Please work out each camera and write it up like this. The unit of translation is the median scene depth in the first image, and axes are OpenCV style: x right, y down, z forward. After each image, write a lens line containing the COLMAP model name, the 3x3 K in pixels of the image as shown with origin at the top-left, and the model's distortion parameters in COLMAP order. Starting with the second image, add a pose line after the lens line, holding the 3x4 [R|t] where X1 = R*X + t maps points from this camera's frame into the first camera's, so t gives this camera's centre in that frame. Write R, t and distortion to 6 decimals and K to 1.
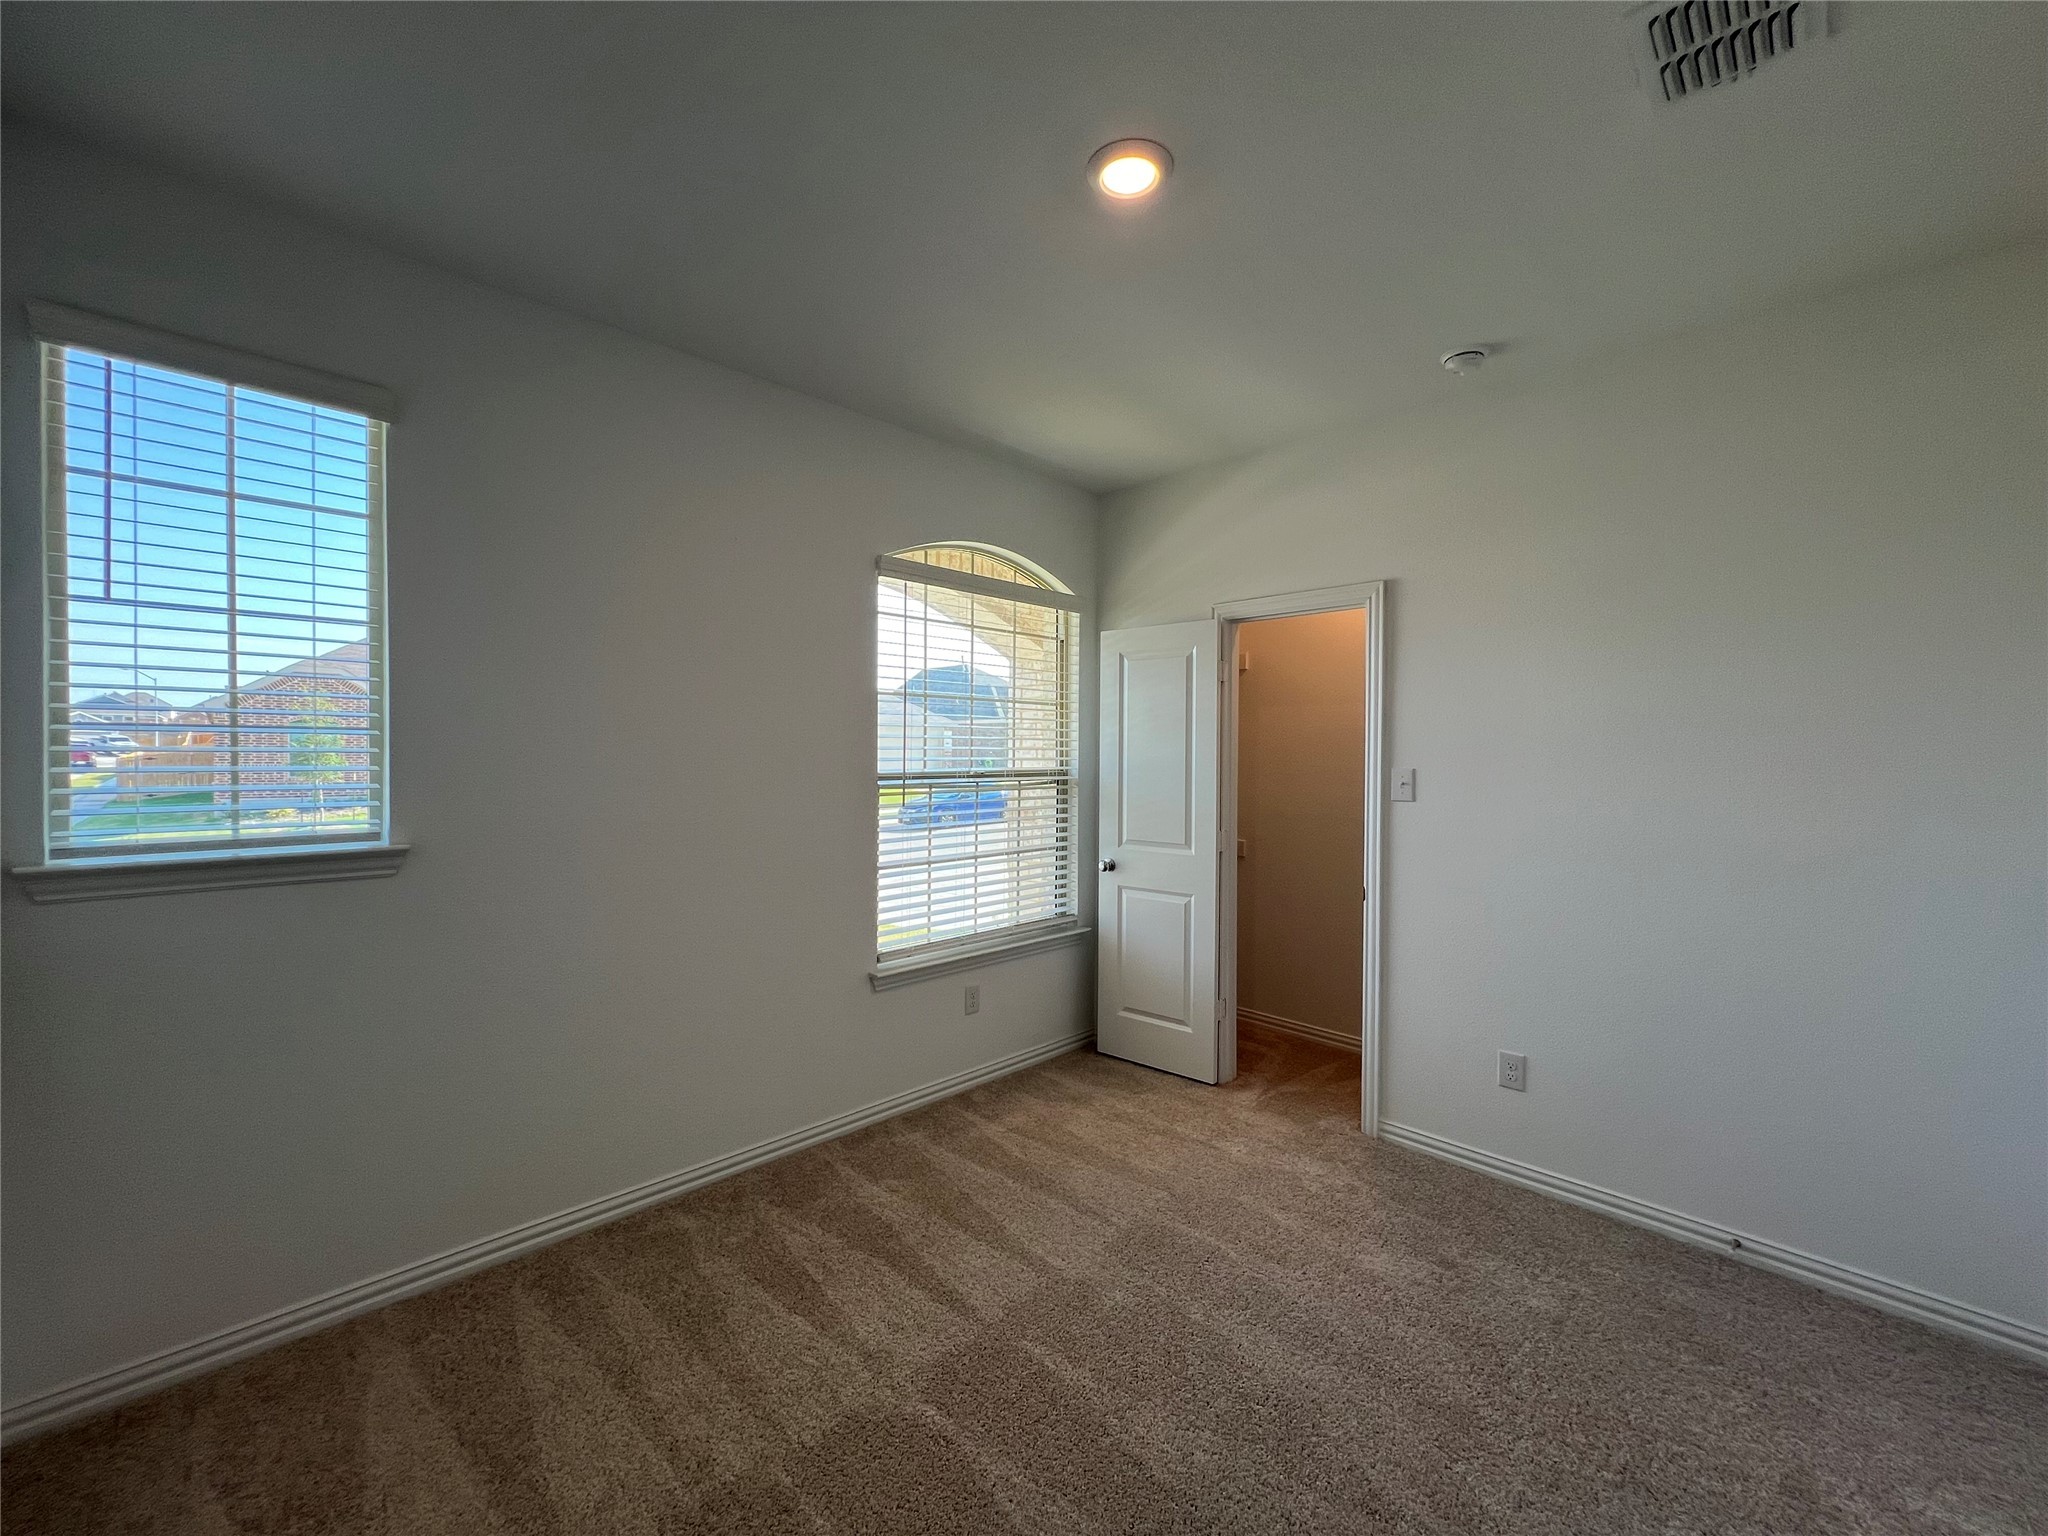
lens RADIAL K [[830.0, 0, 1032.4], [0, 830.0, 757.3], [0, 0, 1]] dist [0.000304, 0.001288]
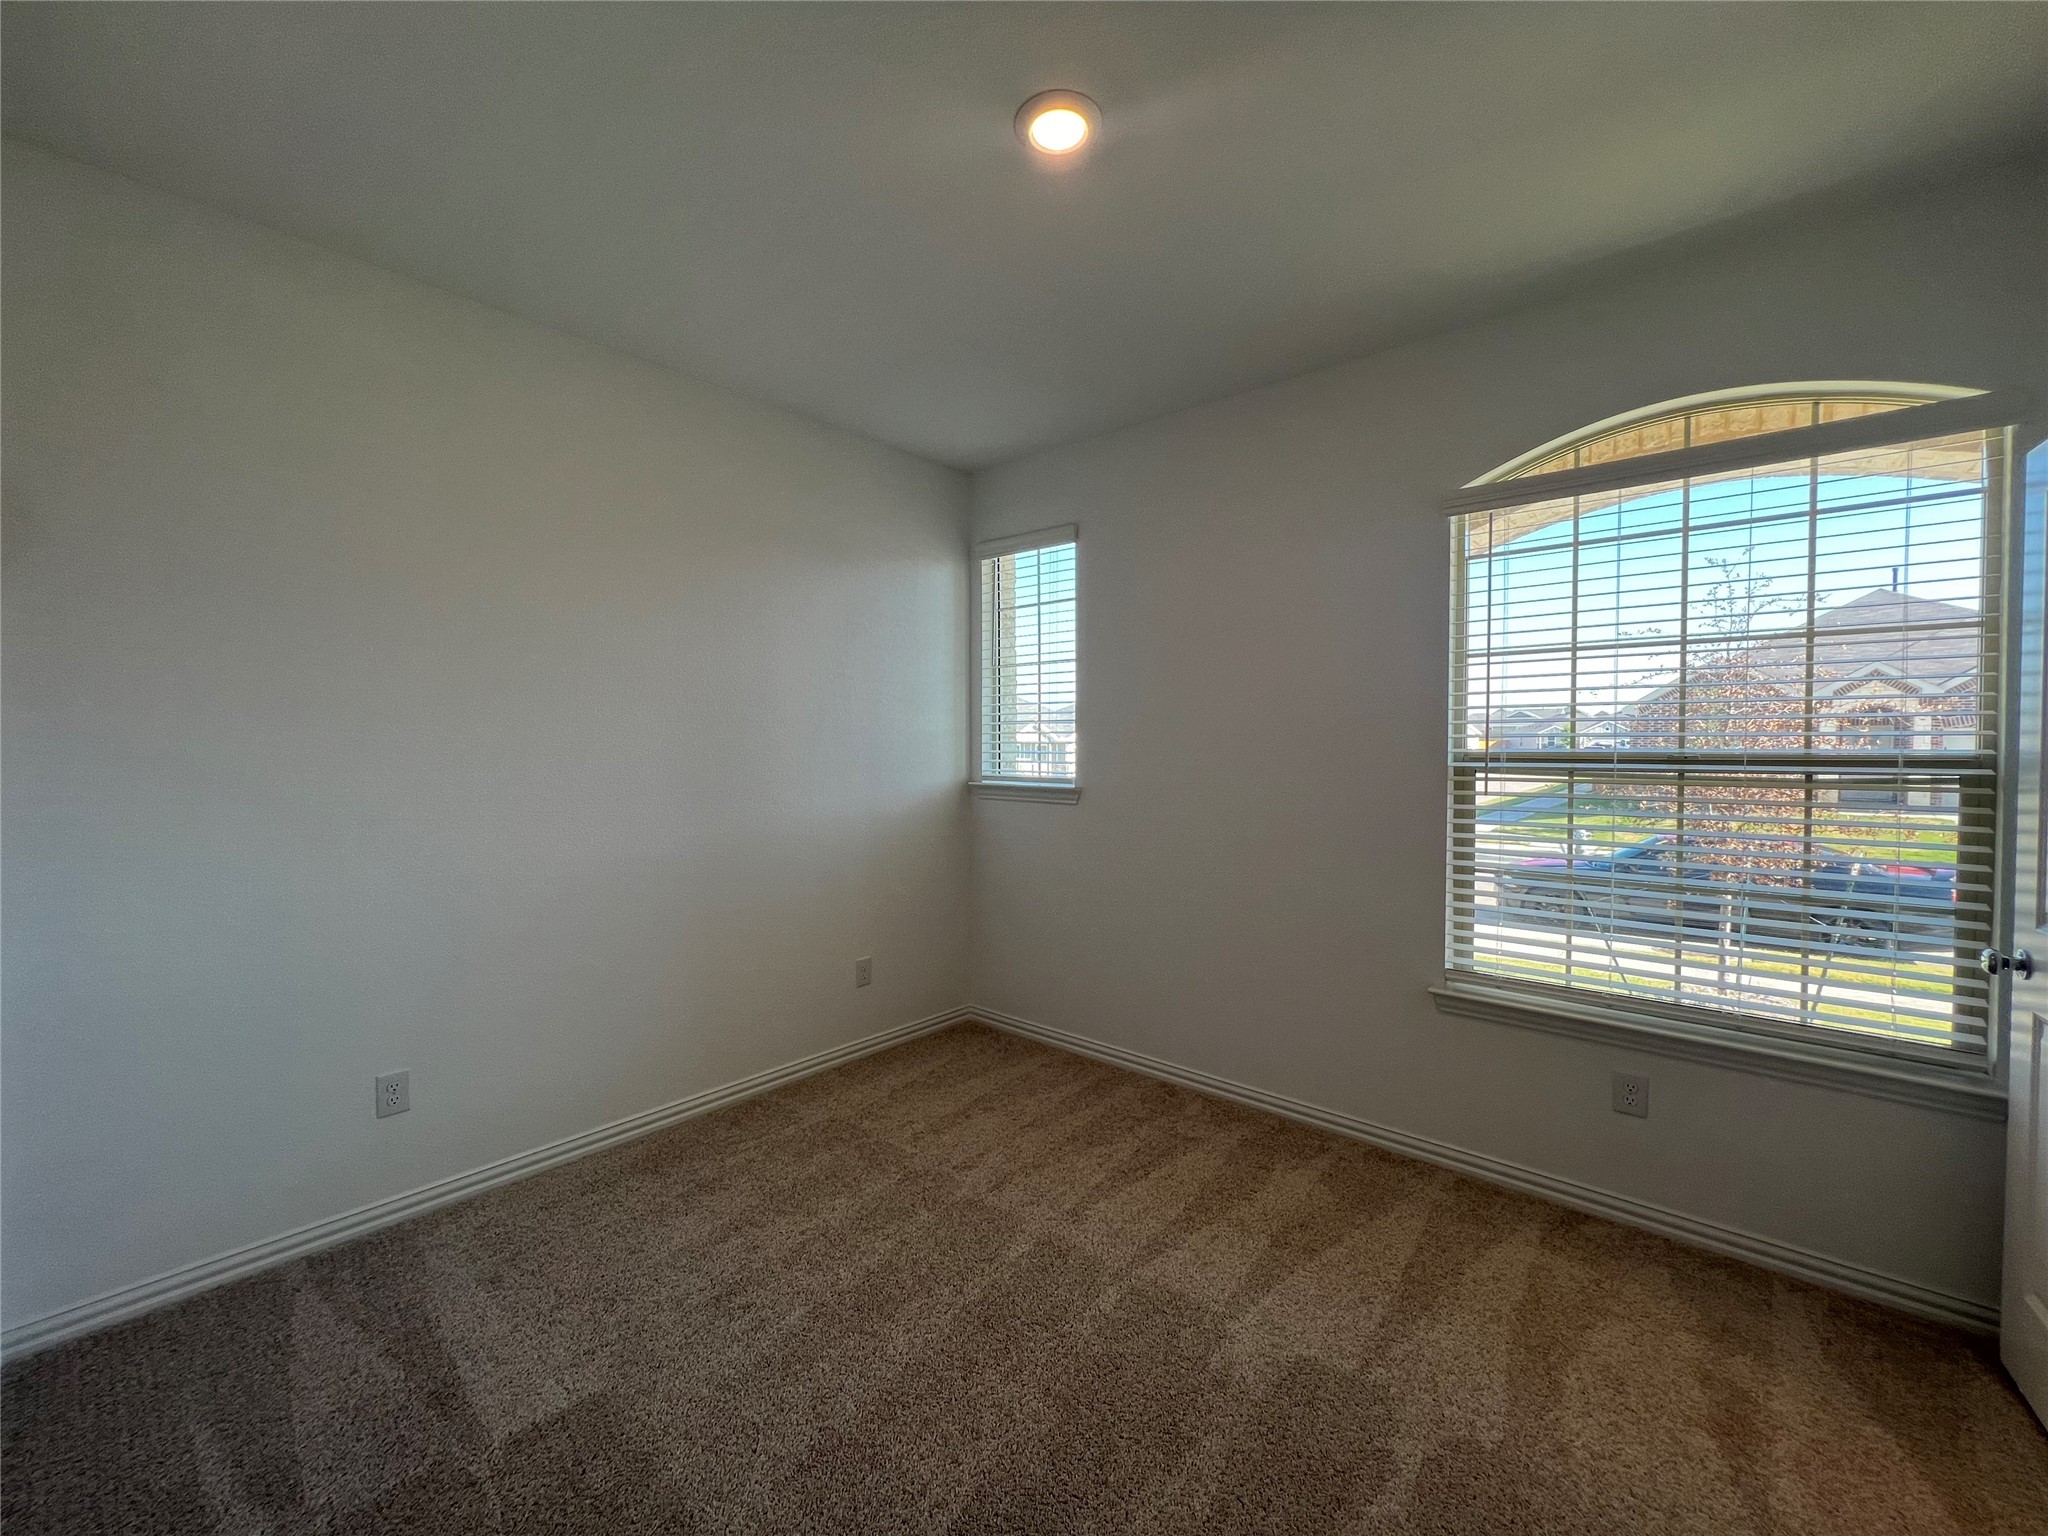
lens RADIAL K [[830.0, 0, 1032.7], [0, 830.0, 768.3], [0, 0, 1]] dist [0.000304, 0.001288]
pose [[0.070062, 0.006171, -0.997524, 0.649599], [-0.020428, 0.999780, 0.004750, 0.042799], [0.997333, 0.020045, 0.070172, 0.545759]]
